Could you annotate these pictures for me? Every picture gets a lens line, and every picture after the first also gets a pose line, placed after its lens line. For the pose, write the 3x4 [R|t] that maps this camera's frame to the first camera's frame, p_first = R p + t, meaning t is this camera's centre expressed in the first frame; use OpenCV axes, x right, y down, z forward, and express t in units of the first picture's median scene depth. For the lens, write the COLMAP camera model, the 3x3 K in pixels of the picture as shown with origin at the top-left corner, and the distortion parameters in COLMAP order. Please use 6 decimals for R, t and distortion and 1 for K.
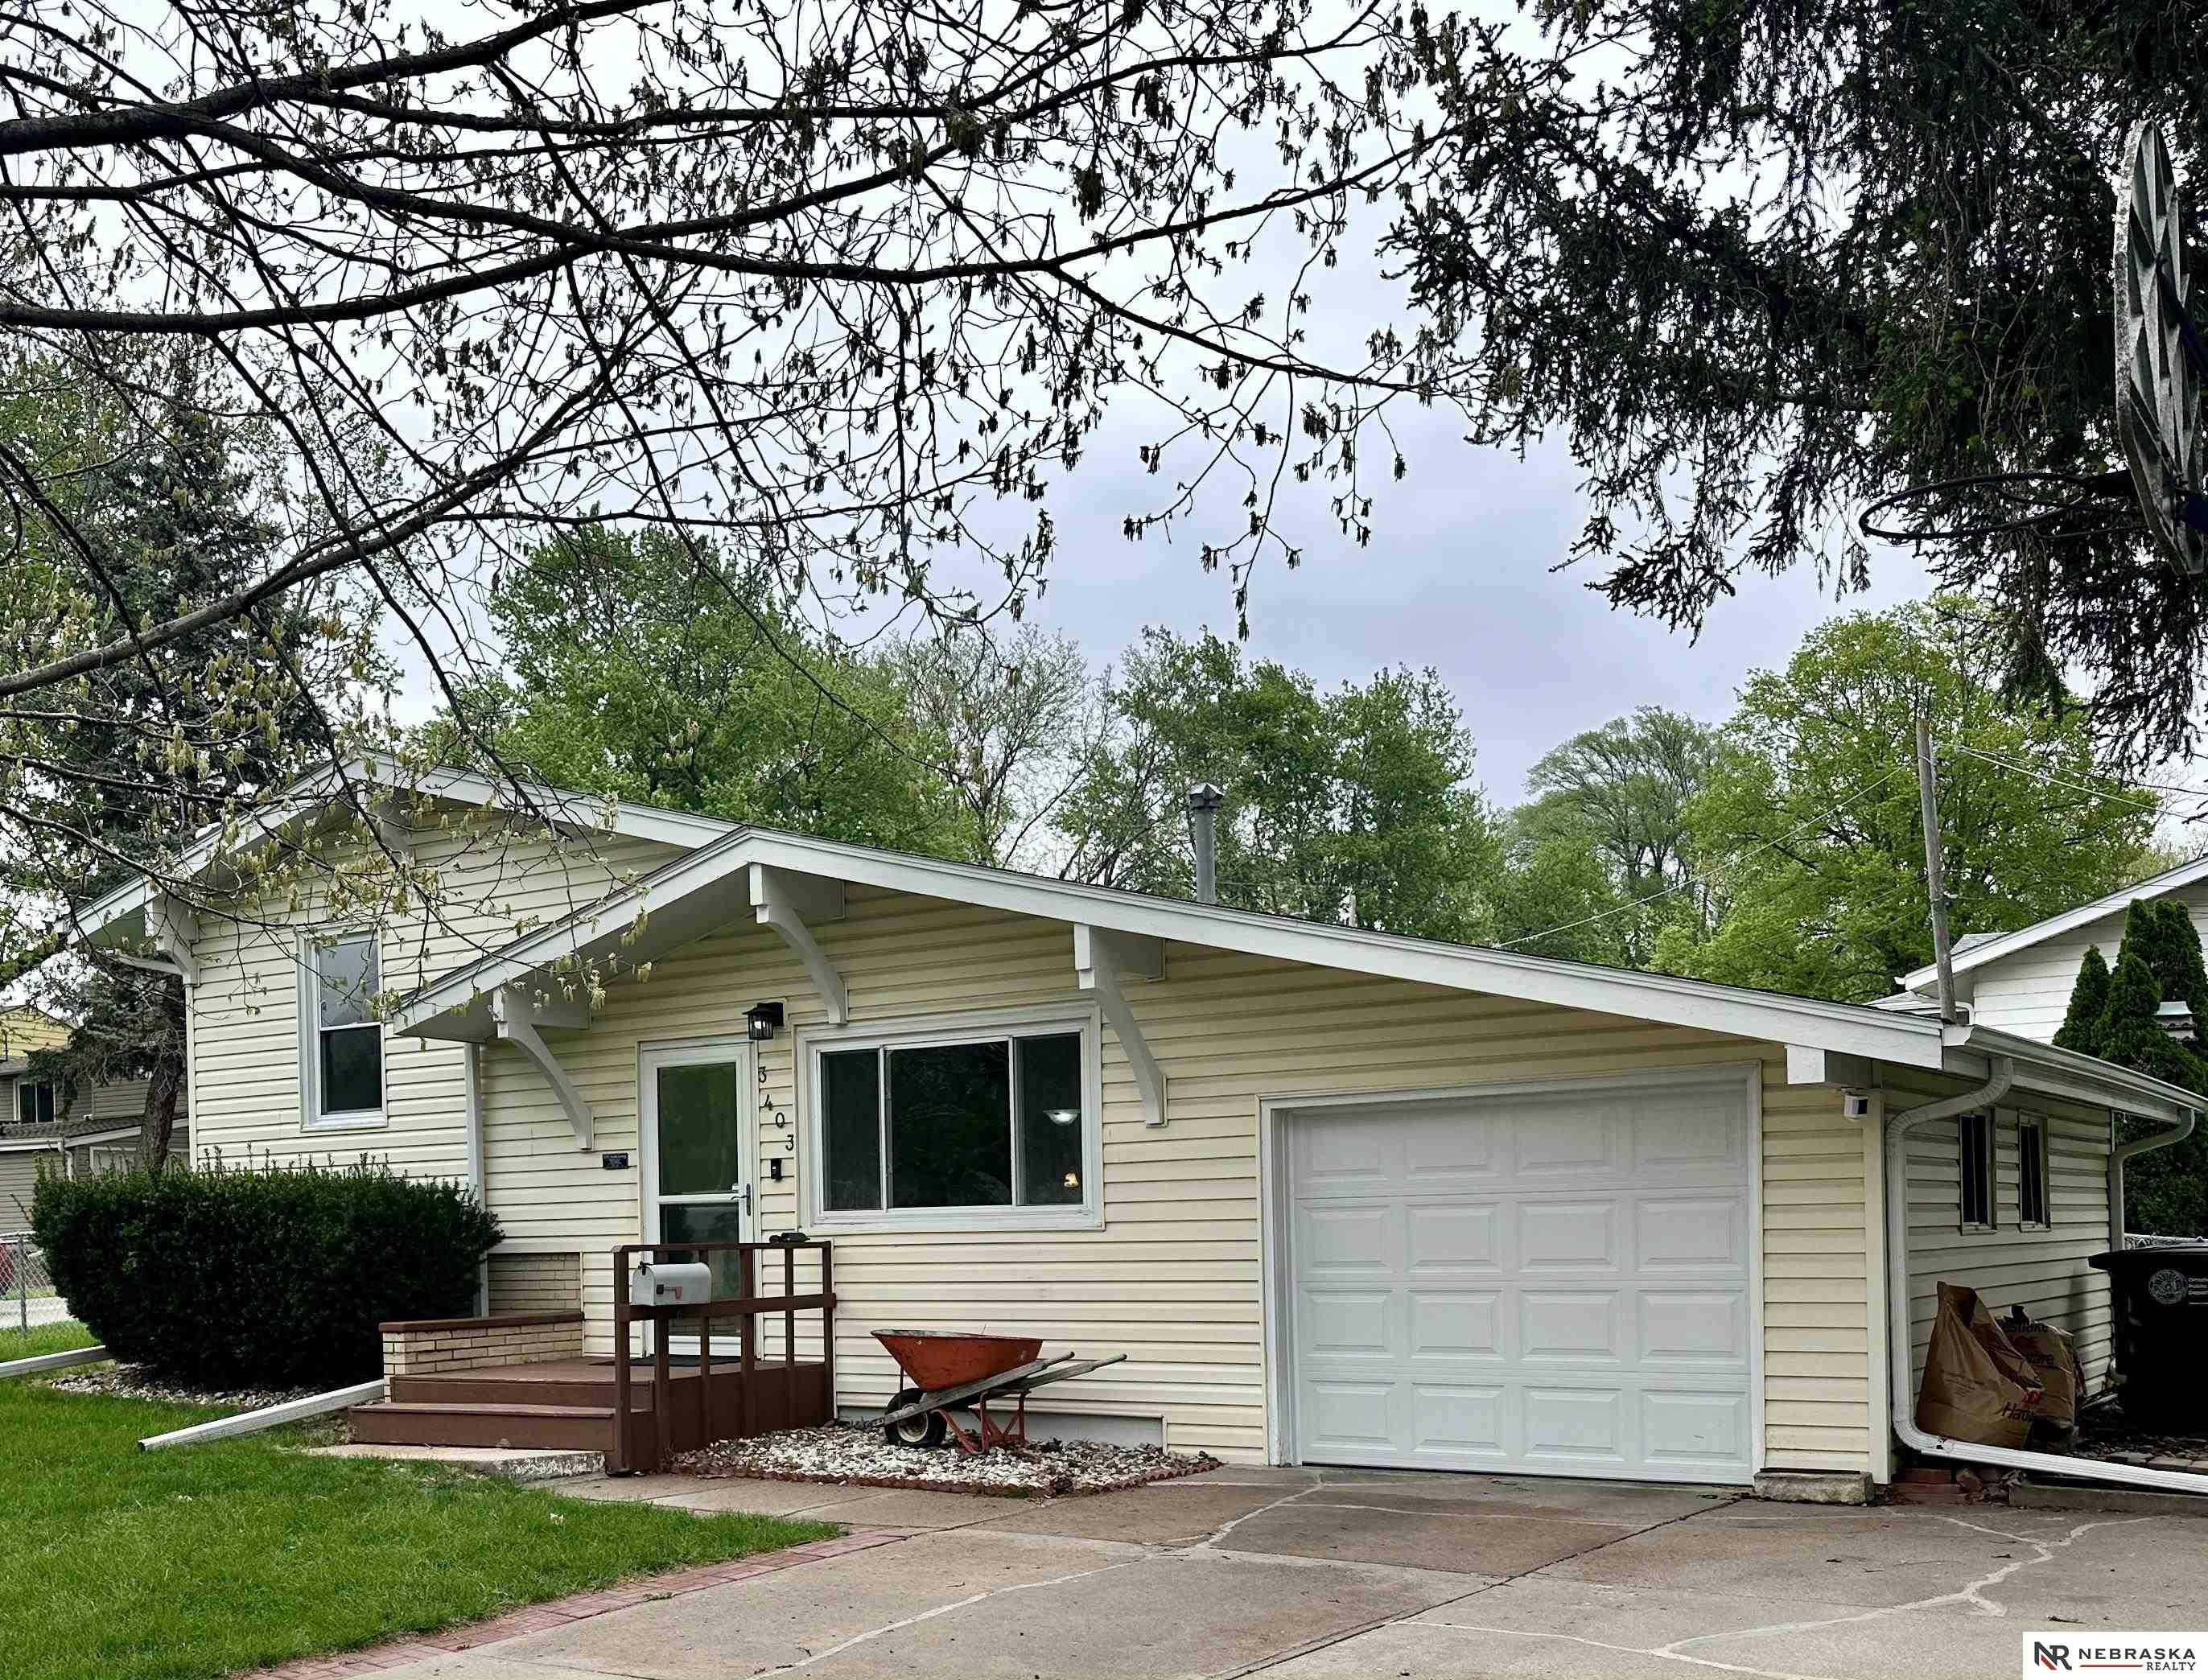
lens RADIAL K [[2221.6, 0, 1104.0], [0, 2221.6, 840.0], [0, 0, 1]] dist [0.022515, 0.009741]
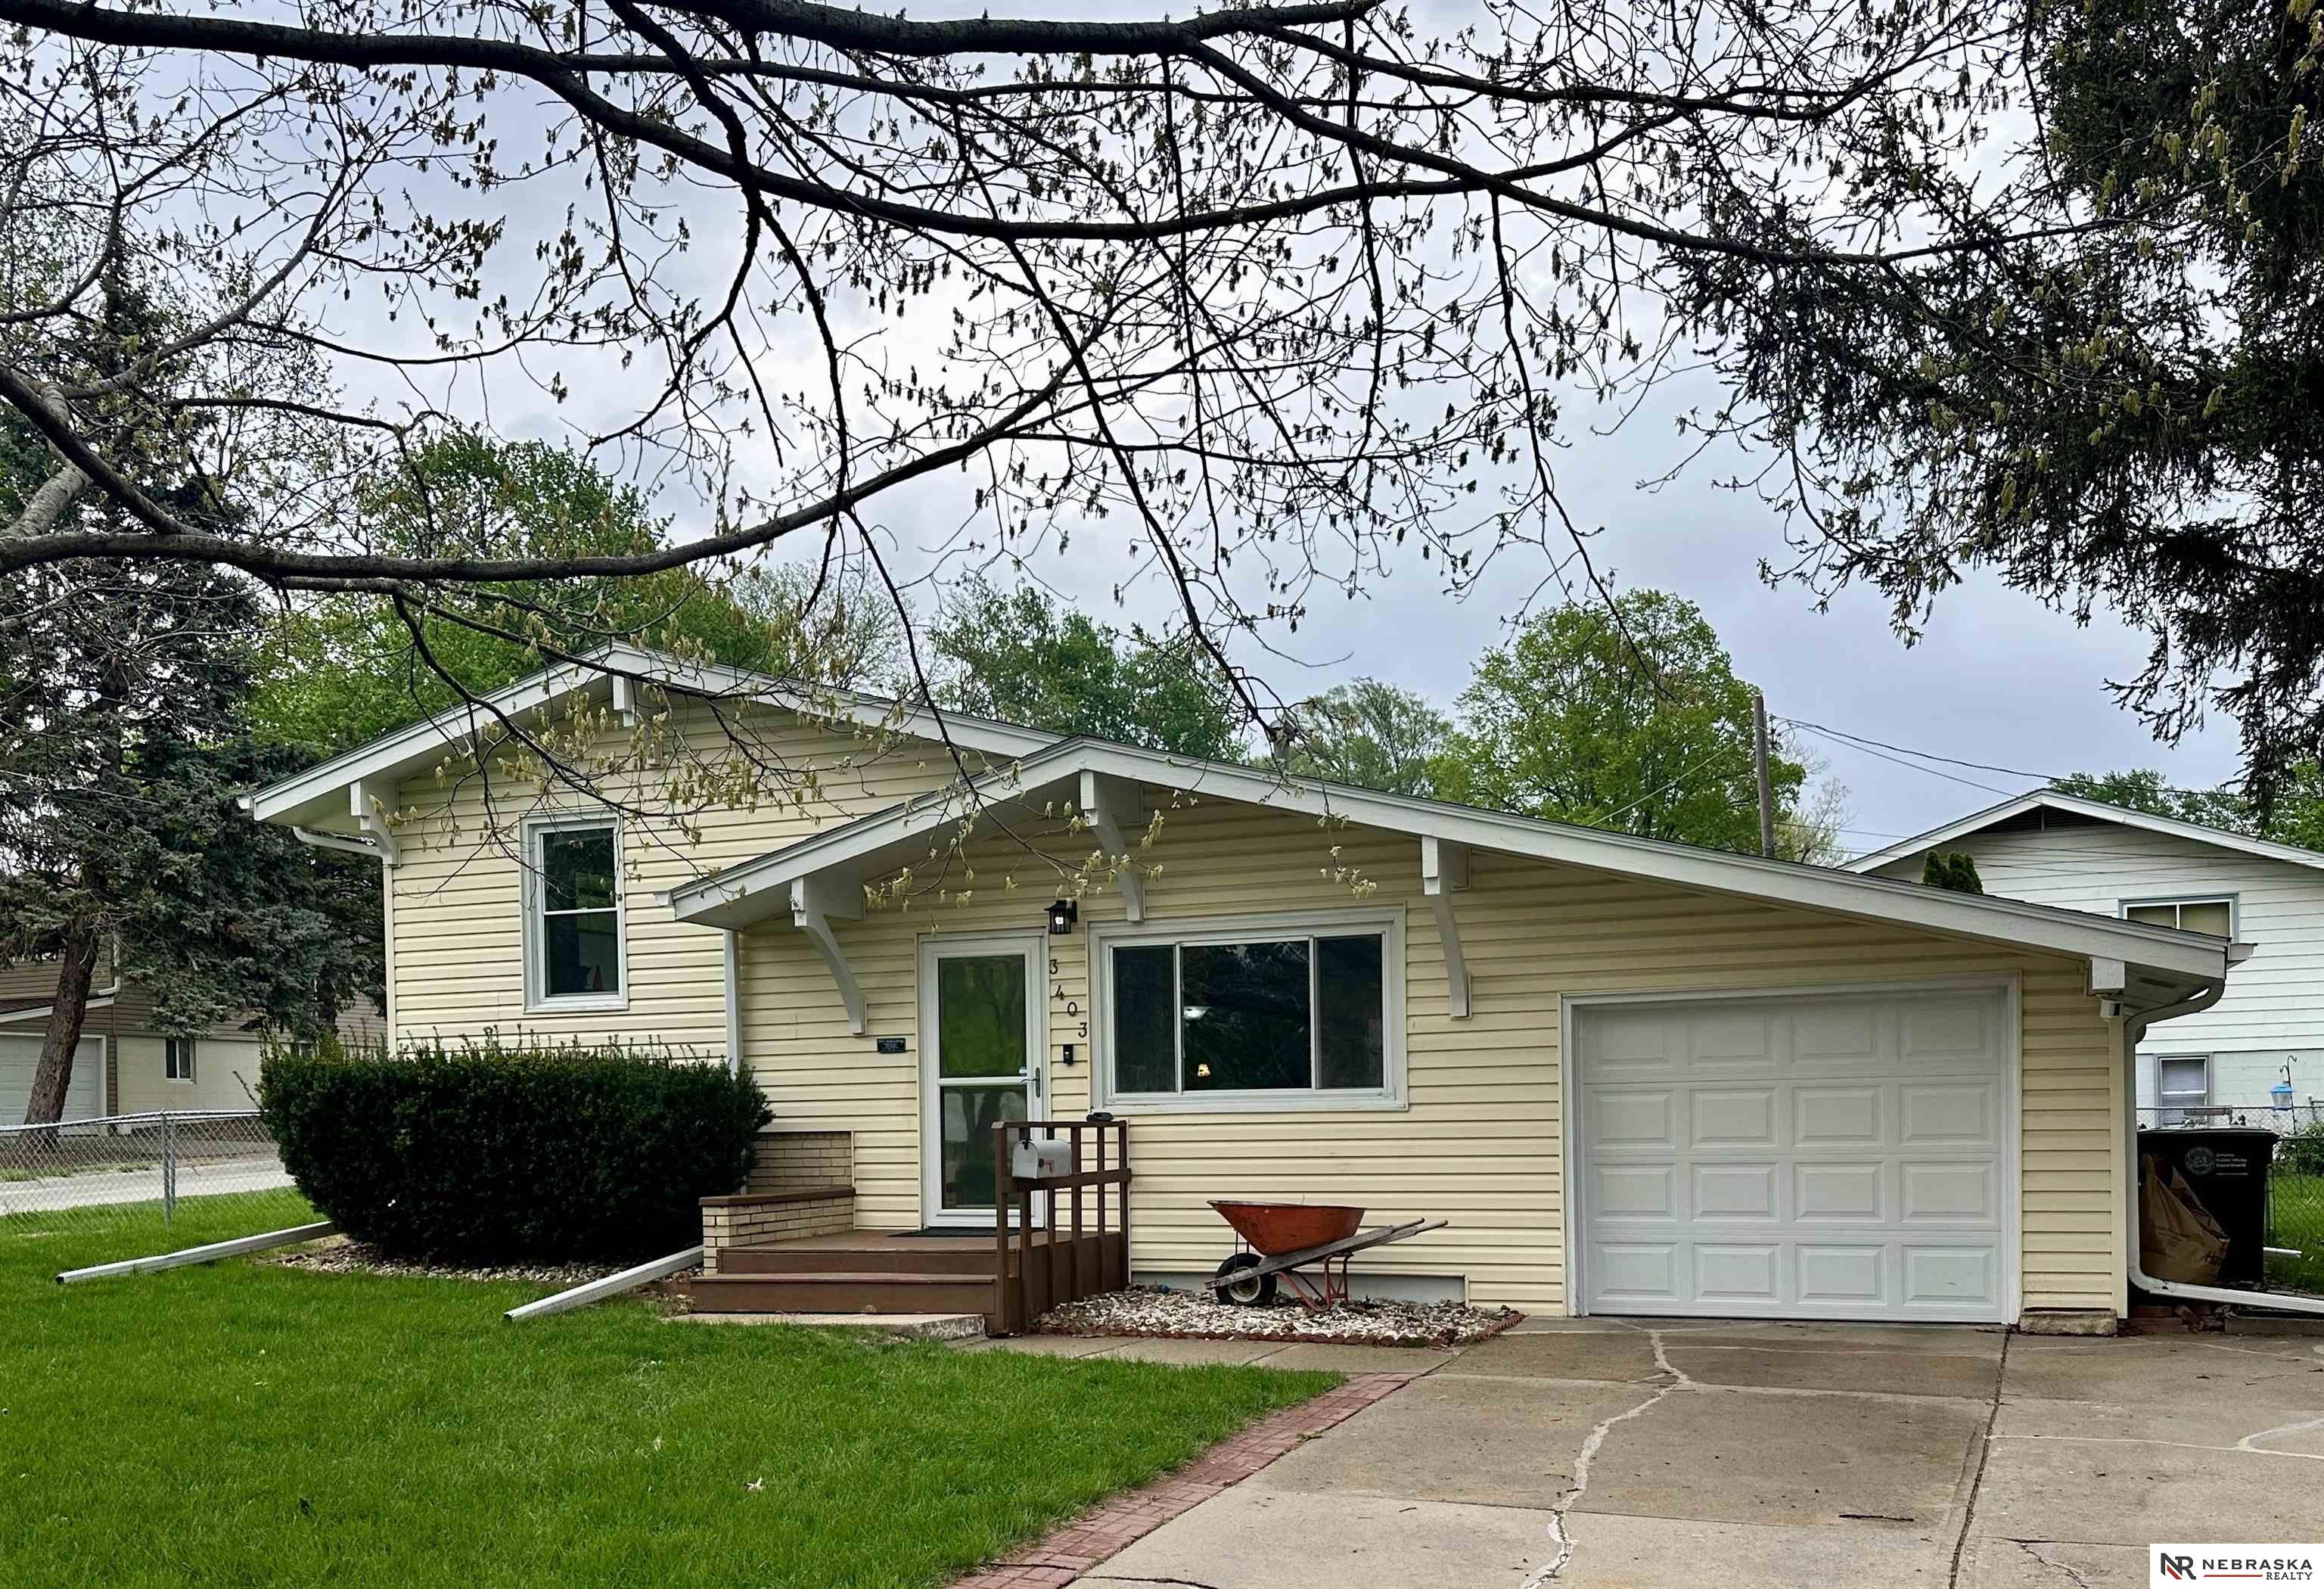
lens RADIAL K [[2010.6, 0, 1162.0], [0, 2010.6, 794.5], [0, 0, 1]] dist [0.014005, 0.007956]
pose [[0.969818, 0.043311, 0.239951, -0.376960], [-0.045055, 0.998983, 0.001784, 0.020229], [-0.239629, -0.012541, 0.970783, 0.048130]]
